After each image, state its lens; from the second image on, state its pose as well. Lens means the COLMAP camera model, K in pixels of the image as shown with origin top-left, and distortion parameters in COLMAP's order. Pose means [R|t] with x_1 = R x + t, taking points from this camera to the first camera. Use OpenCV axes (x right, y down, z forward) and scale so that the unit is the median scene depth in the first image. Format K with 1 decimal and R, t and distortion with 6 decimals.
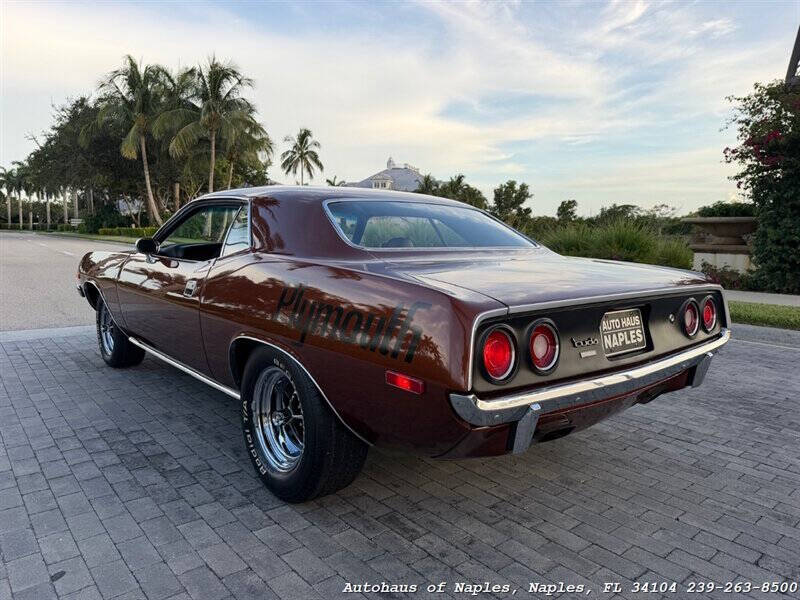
lens RADIAL K [[559.5, 0, 398.1], [0, 559.5, 298.0], [0, 0, 1]] dist [0.006656, -0.018531]
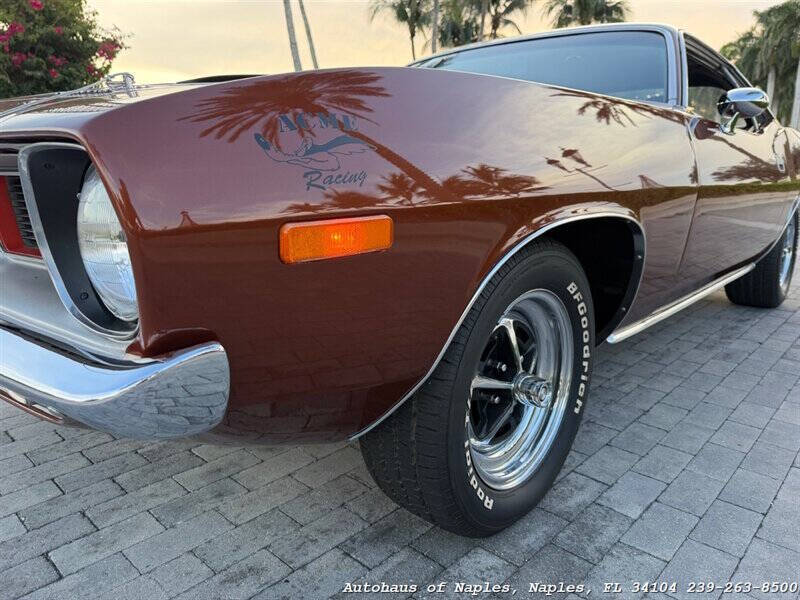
lens RADIAL K [[559.5, 0, 398.1], [0, 559.5, 298.0], [0, 0, 1]] dist [0.006656, -0.018531]
pose [[-0.123378, -0.231737, 0.964923, -1.189711], [0.109323, 0.963259, 0.245316, -0.095830], [-0.986320, 0.135755, -0.093511, 1.692618]]
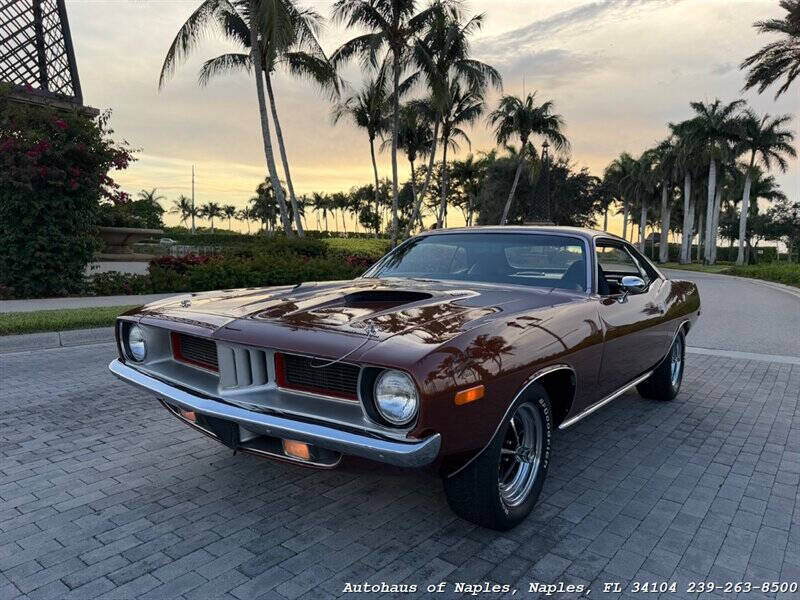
lens RADIAL K [[559.5, 0, 398.1], [0, 559.5, 298.0], [0, 0, 1]] dist [0.006656, -0.018531]
pose [[-0.211199, -0.098428, 0.972475, -1.562958], [0.082152, 0.989609, 0.118003, -0.260260], [-0.973985, 0.104813, -0.200919, 1.890331]]
